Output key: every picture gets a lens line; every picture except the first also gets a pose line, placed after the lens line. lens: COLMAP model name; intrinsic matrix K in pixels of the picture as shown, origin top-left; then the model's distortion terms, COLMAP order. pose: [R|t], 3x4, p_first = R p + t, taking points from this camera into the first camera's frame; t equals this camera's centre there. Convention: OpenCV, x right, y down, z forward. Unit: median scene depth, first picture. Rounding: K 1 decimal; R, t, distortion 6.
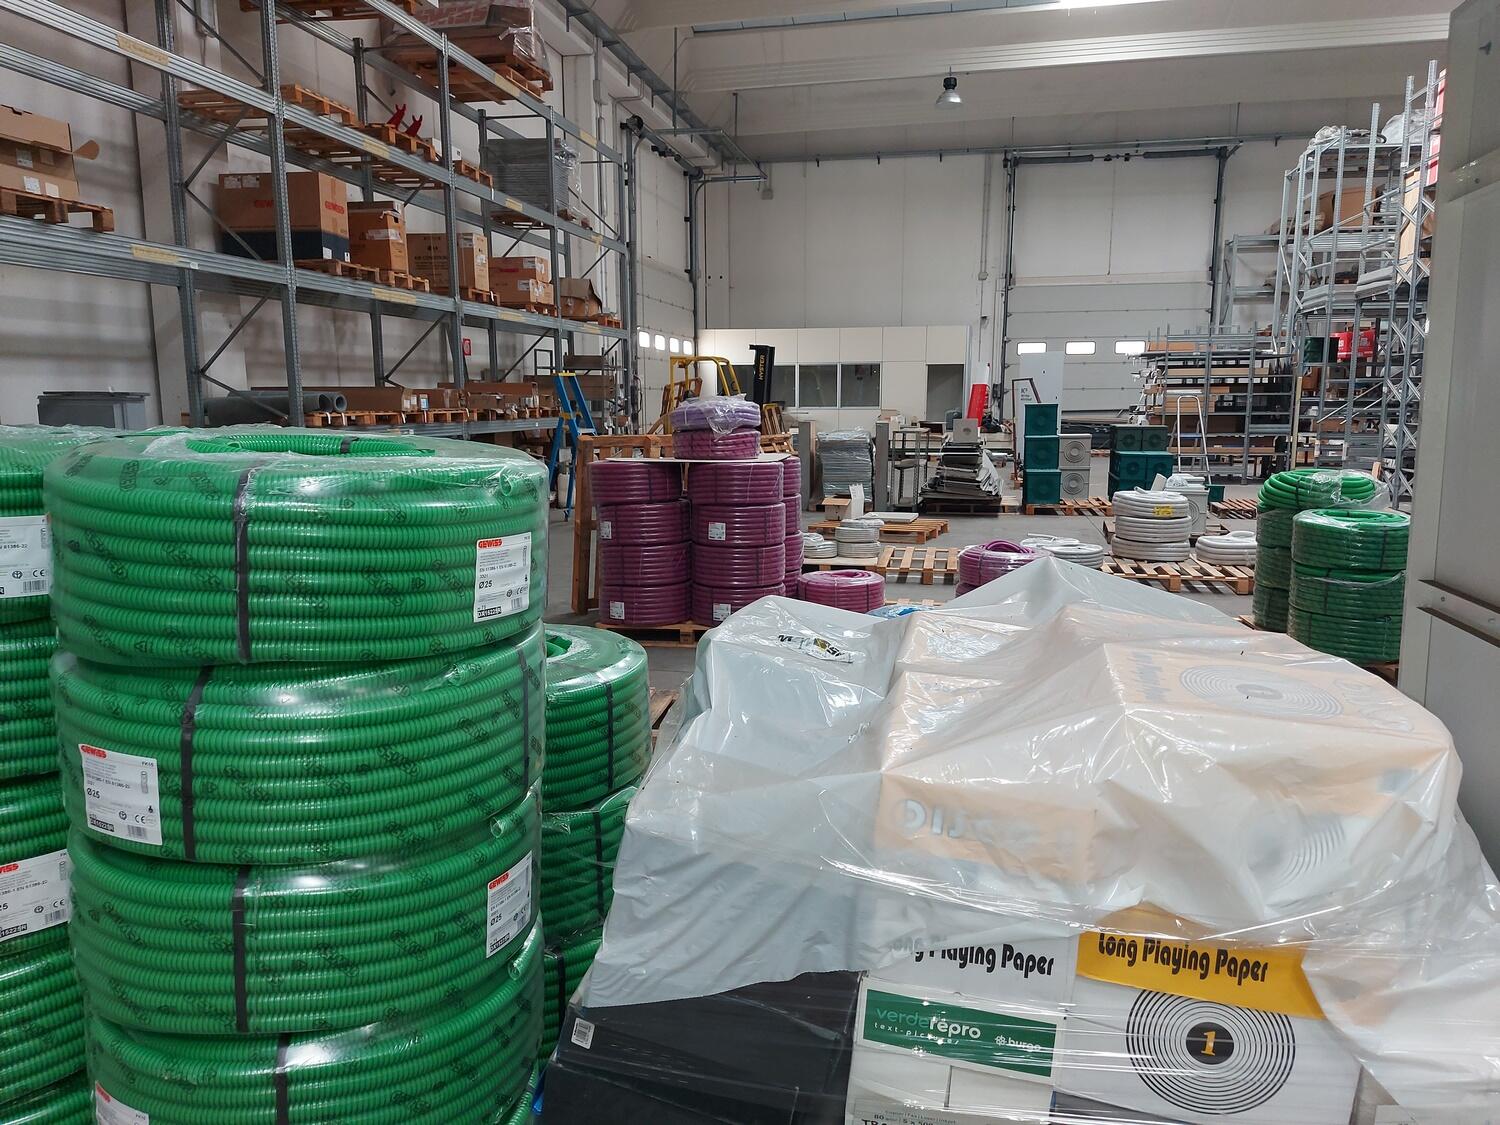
lens RADIAL K [[1079.1, 0, 757.2], [0, 1079.1, 554.6], [0, 0, 1]] dist [0.106869, -0.128329]
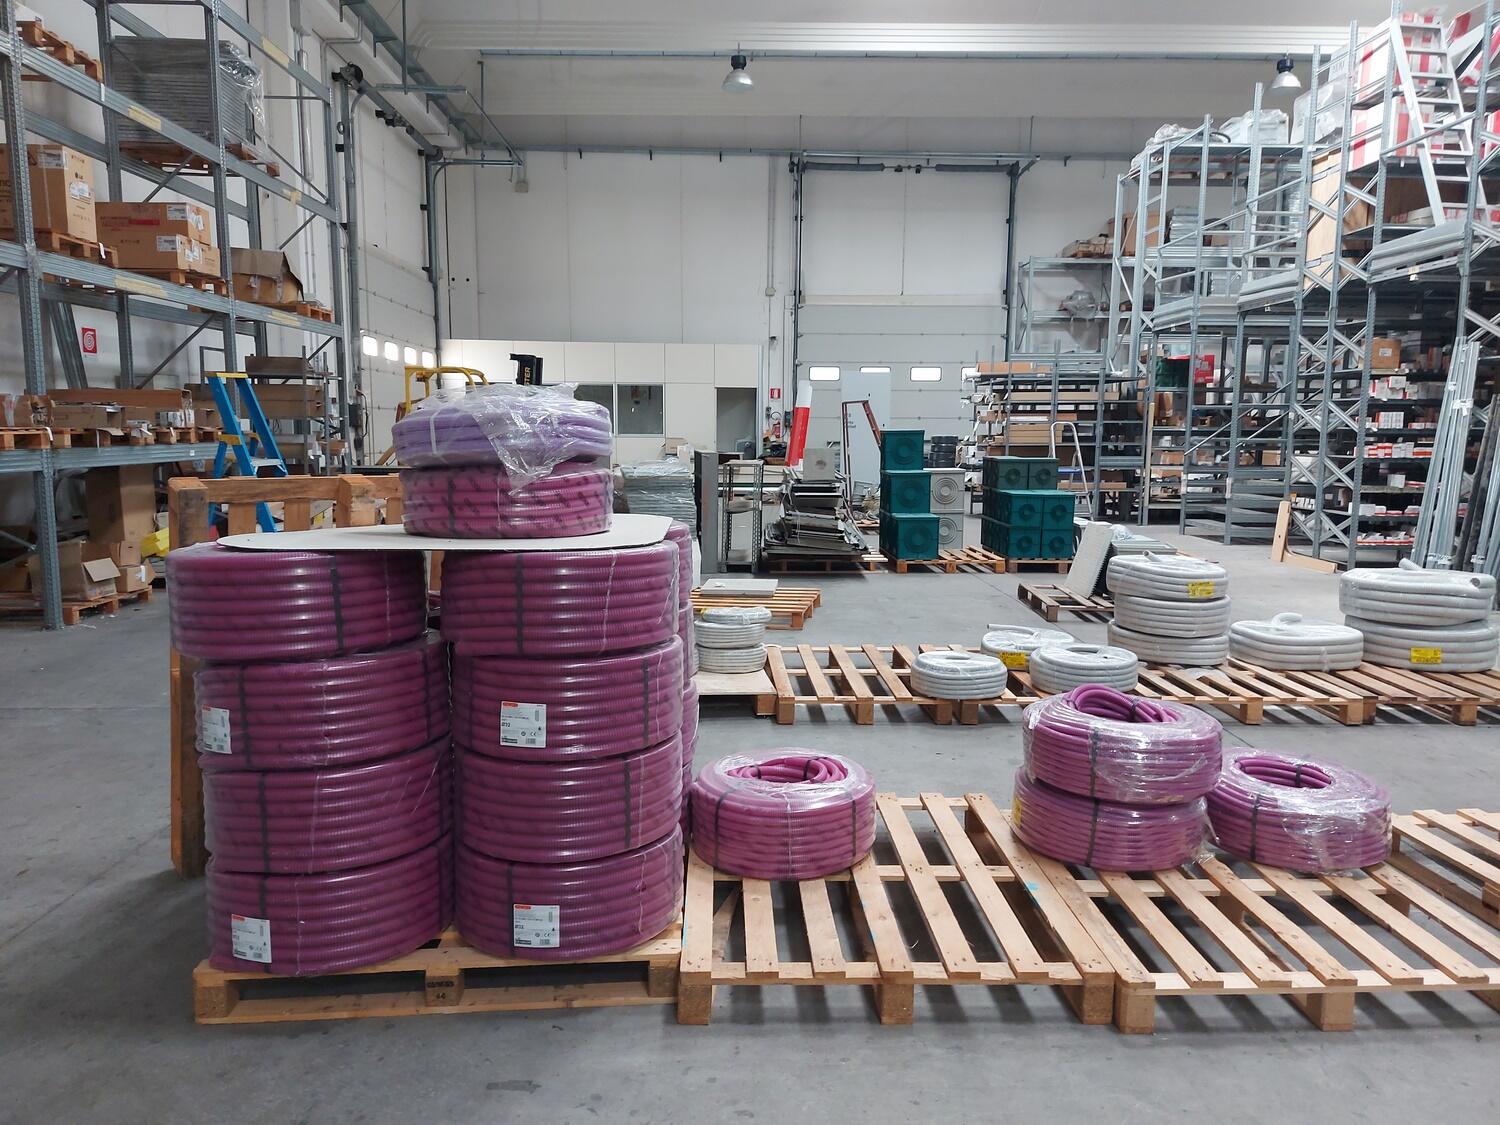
lens RADIAL K [[1079.1, 0, 757.2], [0, 1079.1, 554.6], [0, 0, 1]] dist [0.106869, -0.128329]
pose [[0.974212, -0.019259, 0.224812, -0.015054], [0.025475, 0.999368, -0.024784, -0.025647], [-0.224192, 0.029872, 0.974087, 0.214083]]
